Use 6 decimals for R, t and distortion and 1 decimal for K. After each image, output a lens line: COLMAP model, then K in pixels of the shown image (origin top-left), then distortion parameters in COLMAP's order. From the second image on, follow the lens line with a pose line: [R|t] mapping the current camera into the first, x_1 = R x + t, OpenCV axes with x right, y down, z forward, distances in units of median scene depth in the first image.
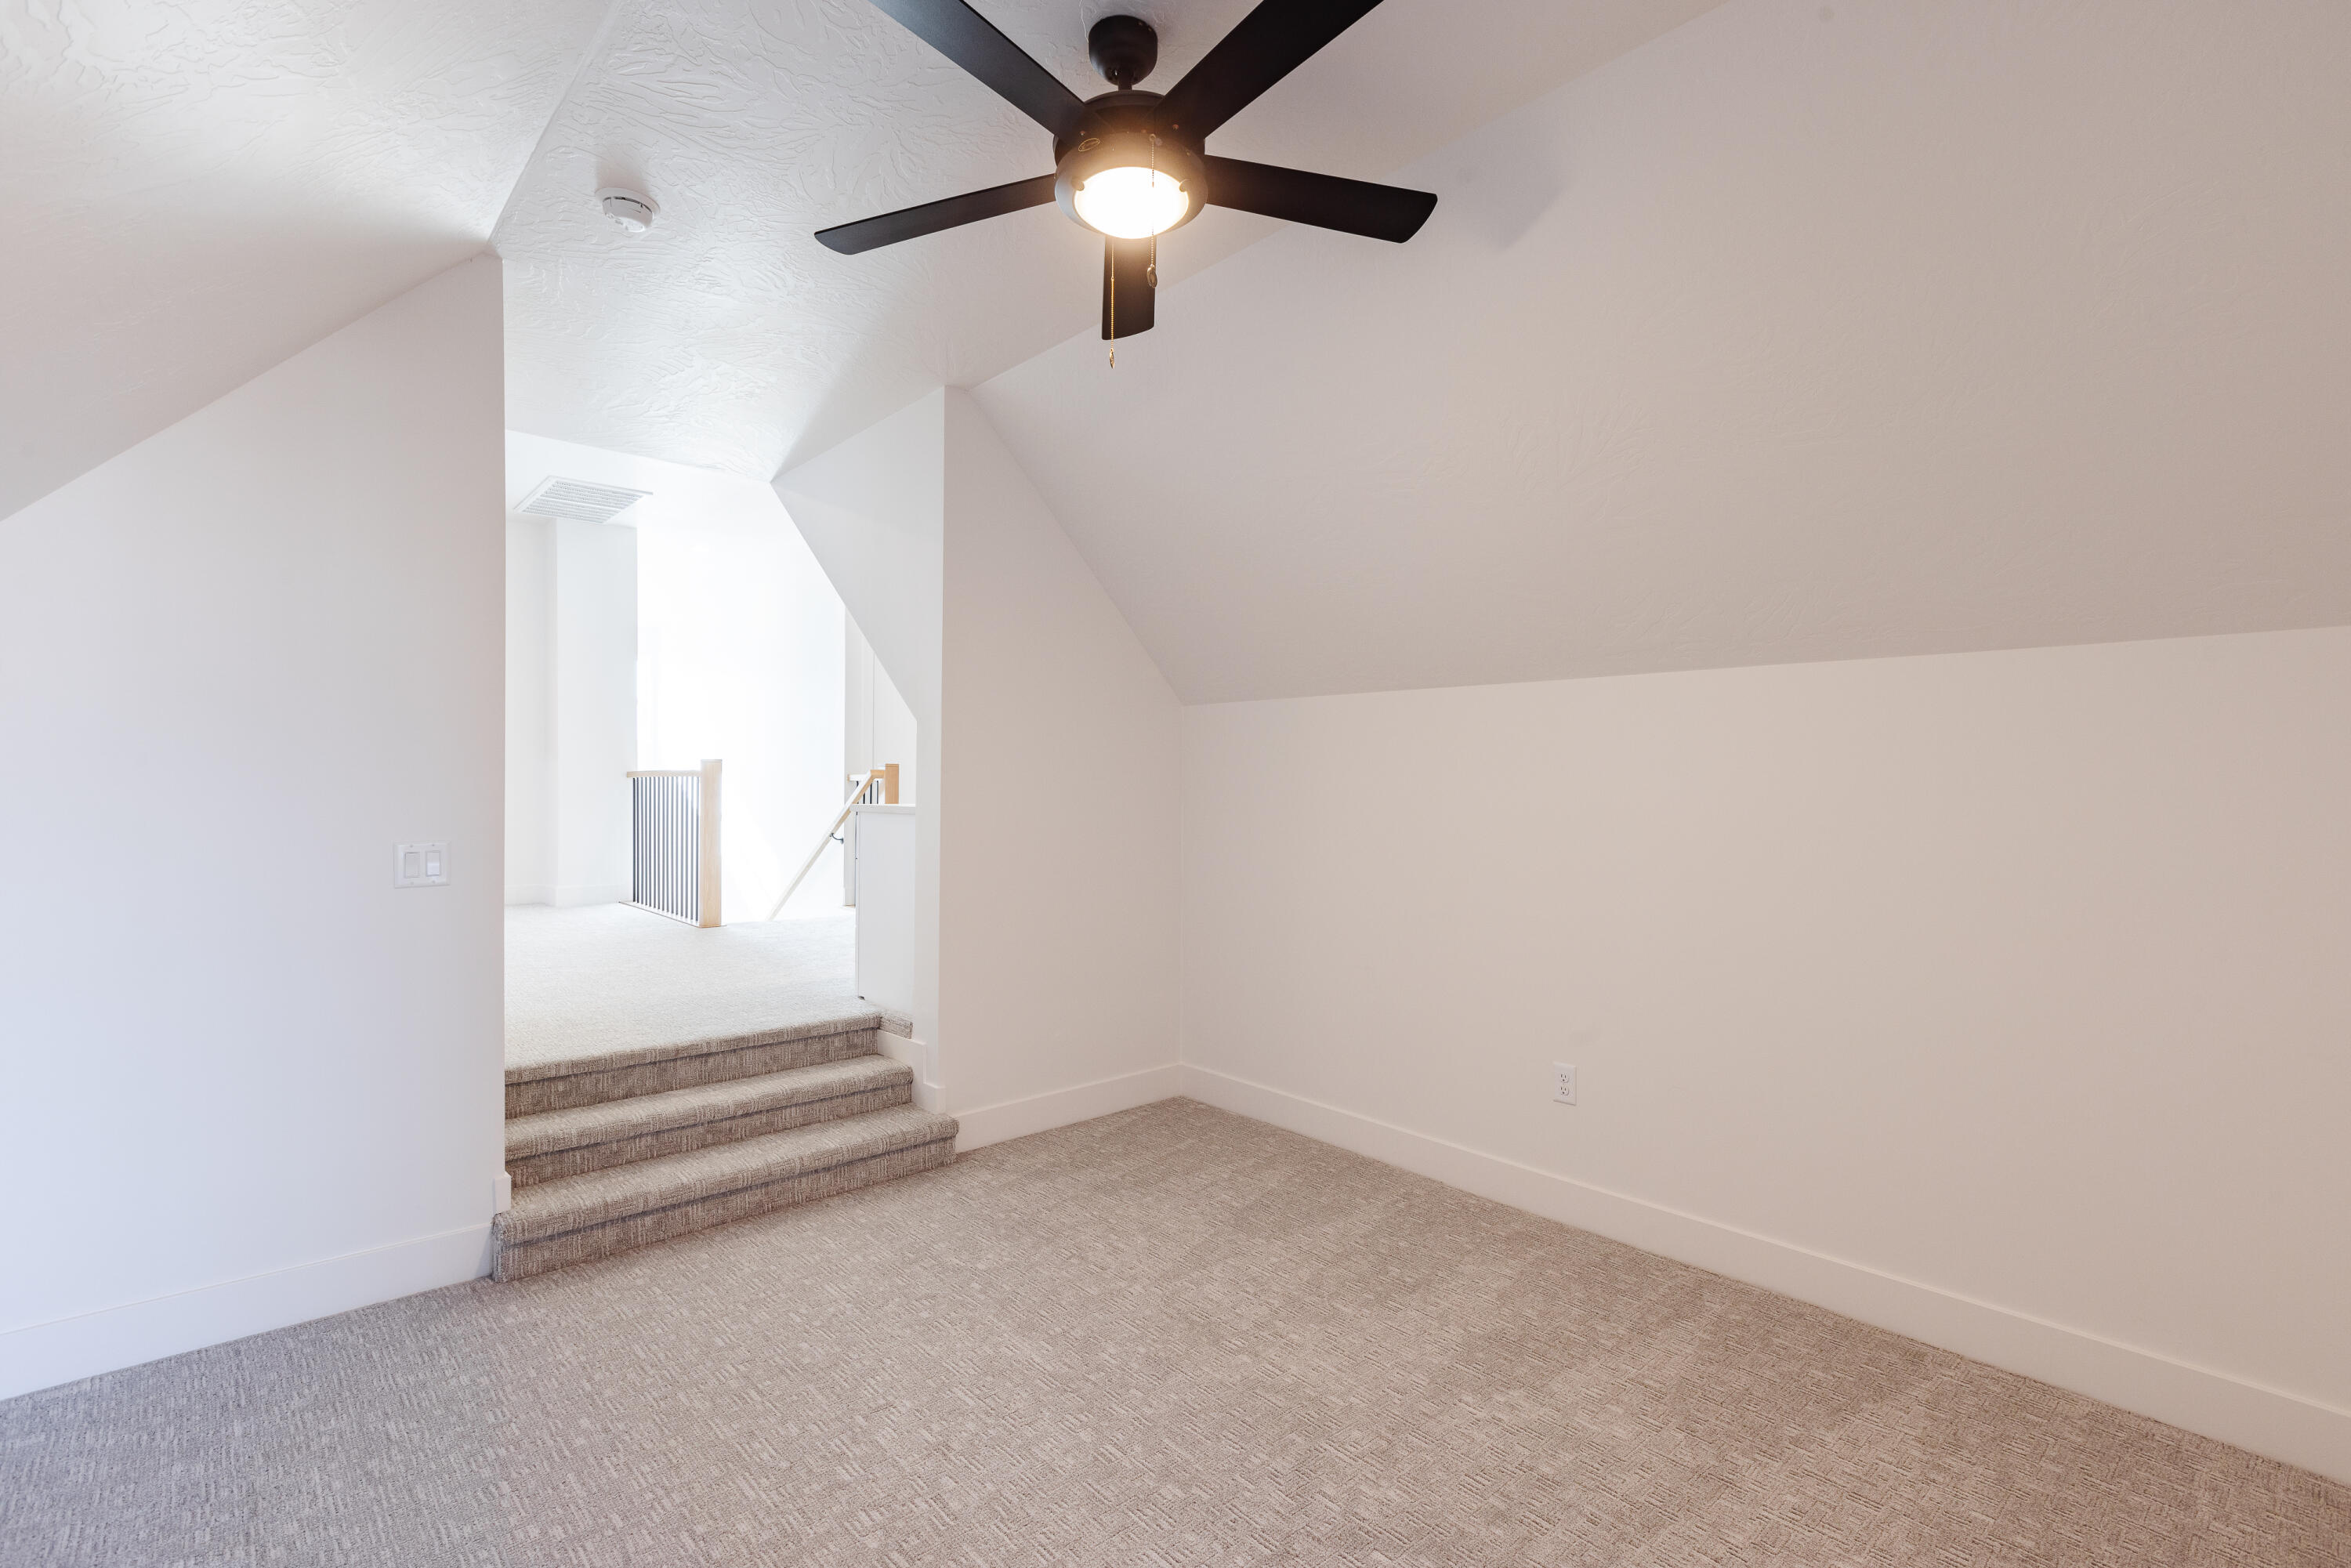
lens RADIAL K [[1069.2, 0, 1175.5], [0, 1069.2, 784.0], [0, 0, 1]] dist [0.002099, 0.000669]
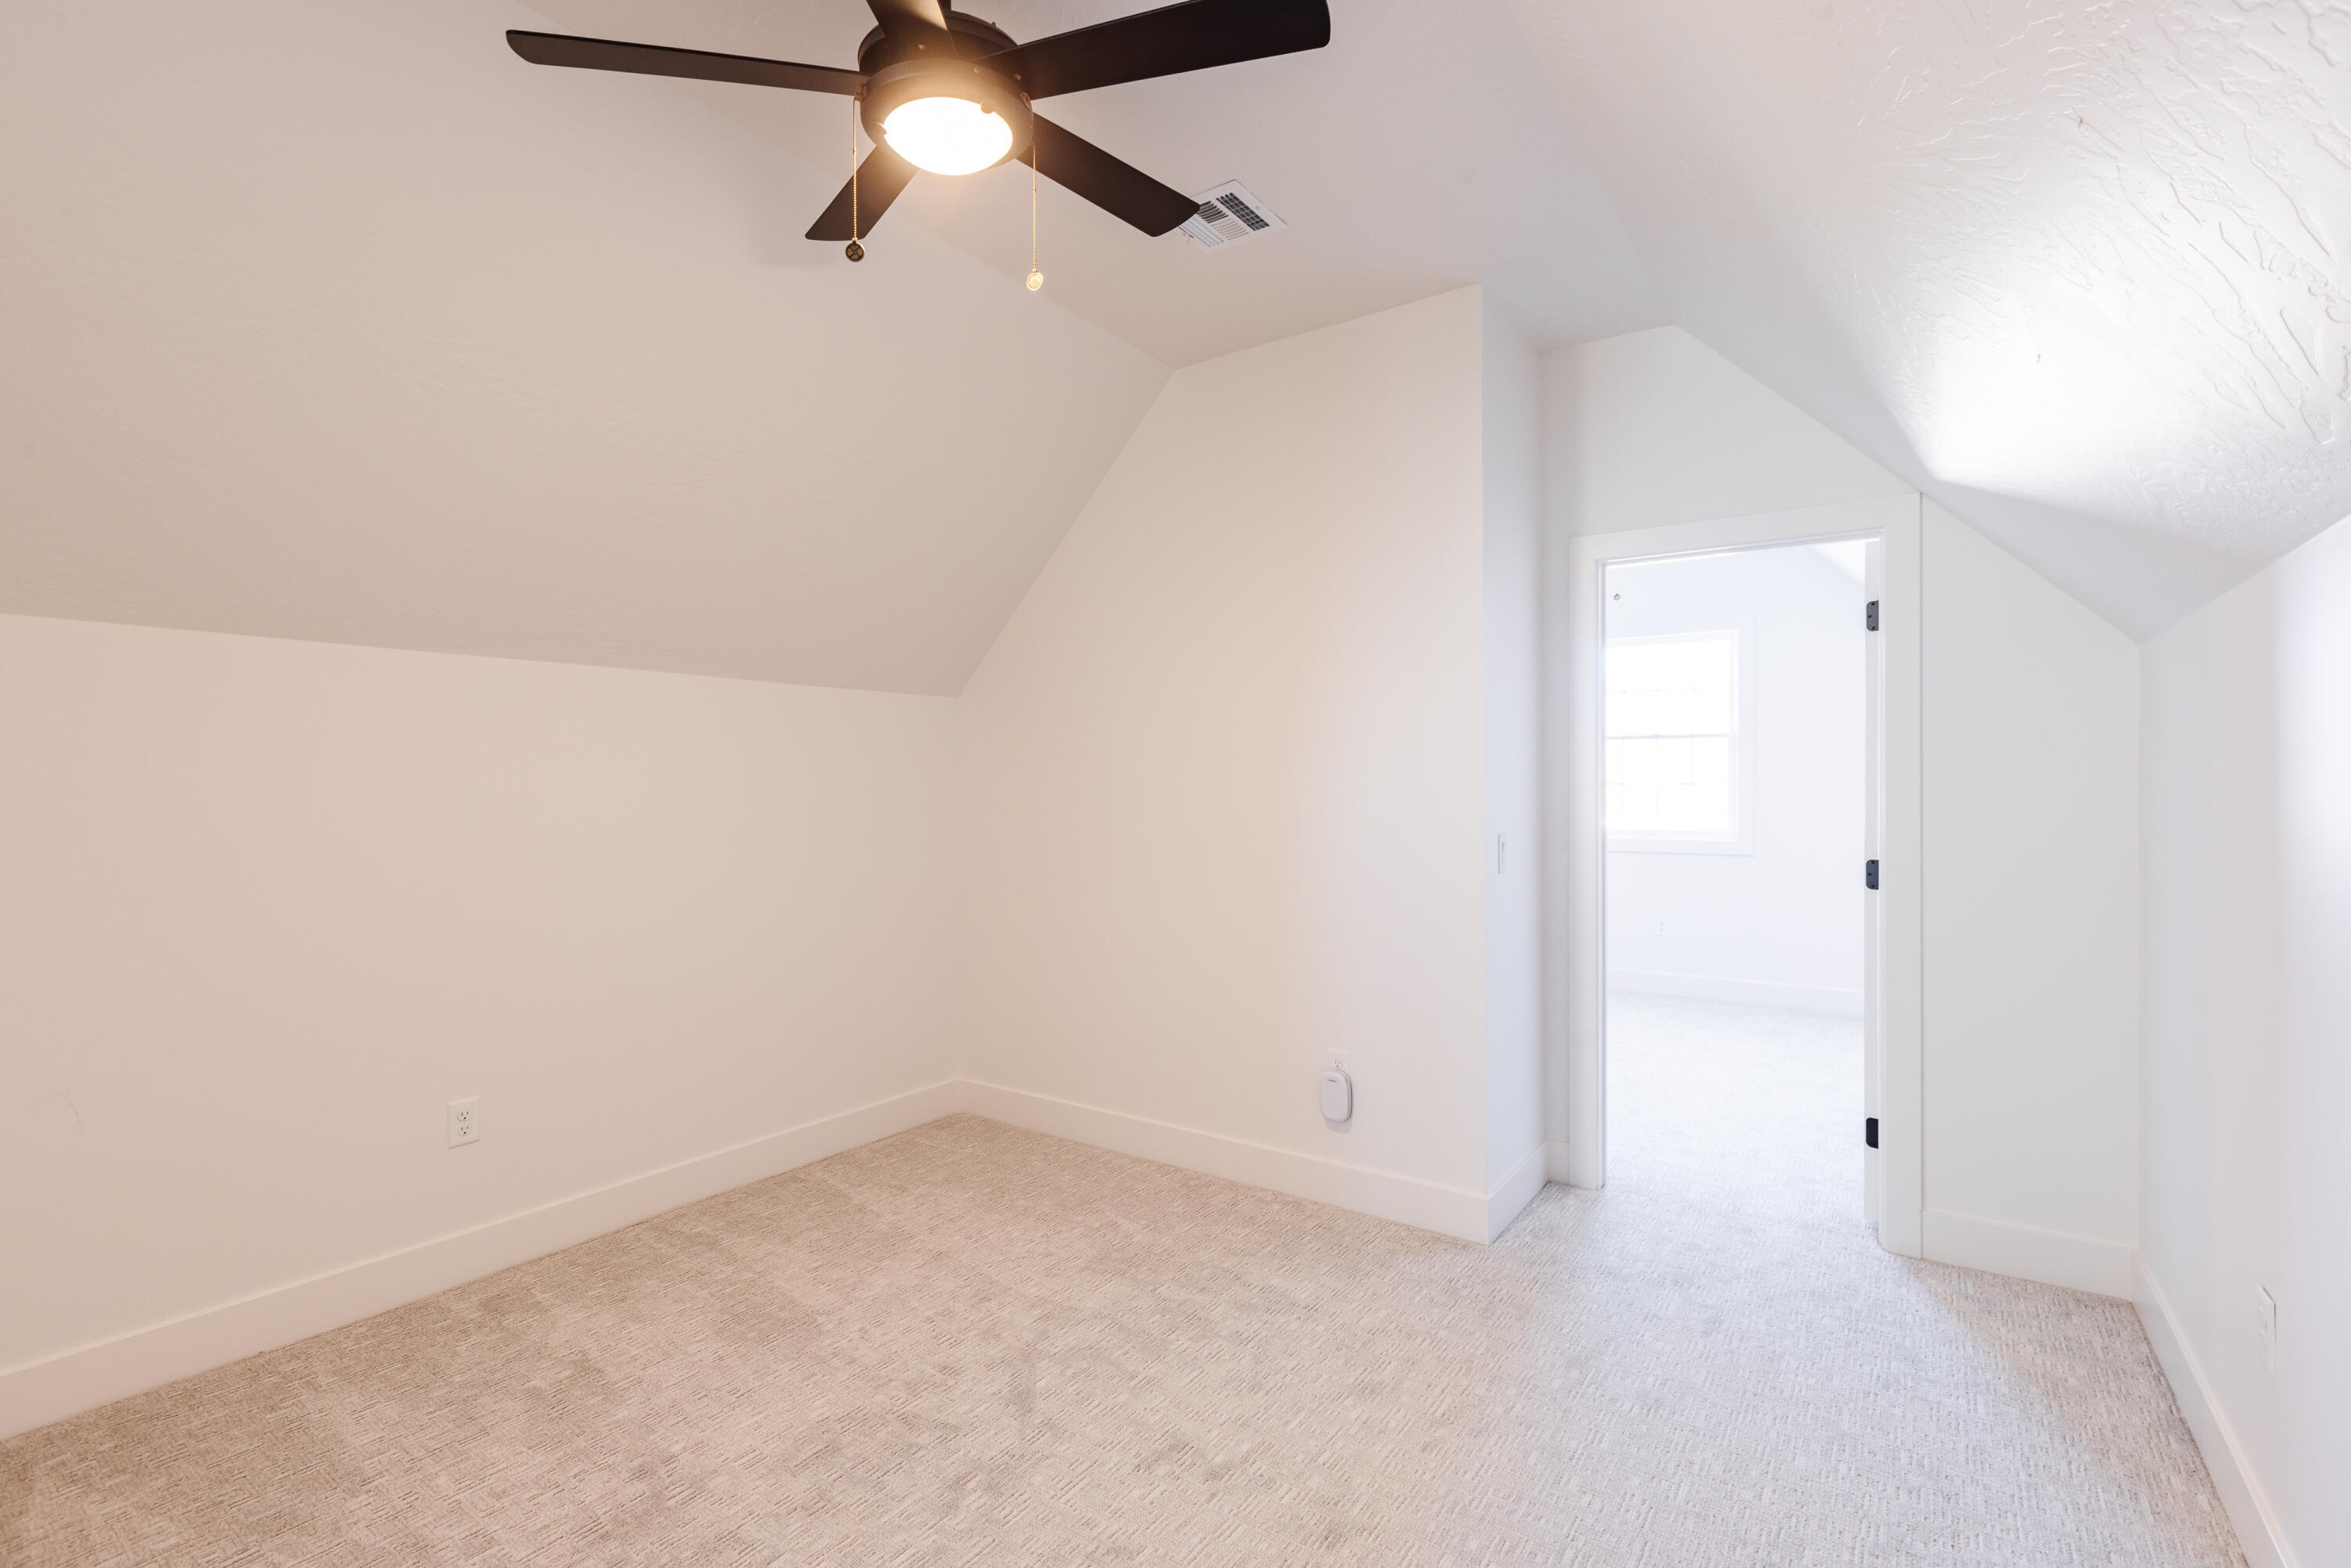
lens RADIAL K [[1069.2, 0, 1175.5], [0, 1069.2, 784.0], [0, 0, 1]] dist [0.002099, 0.000669]
pose [[-0.232099, -0.012352, 0.972614, -0.993343], [-0.005580, 0.999920, 0.011367, -0.011762], [-0.972676, -0.002789, -0.232149, 1.042491]]
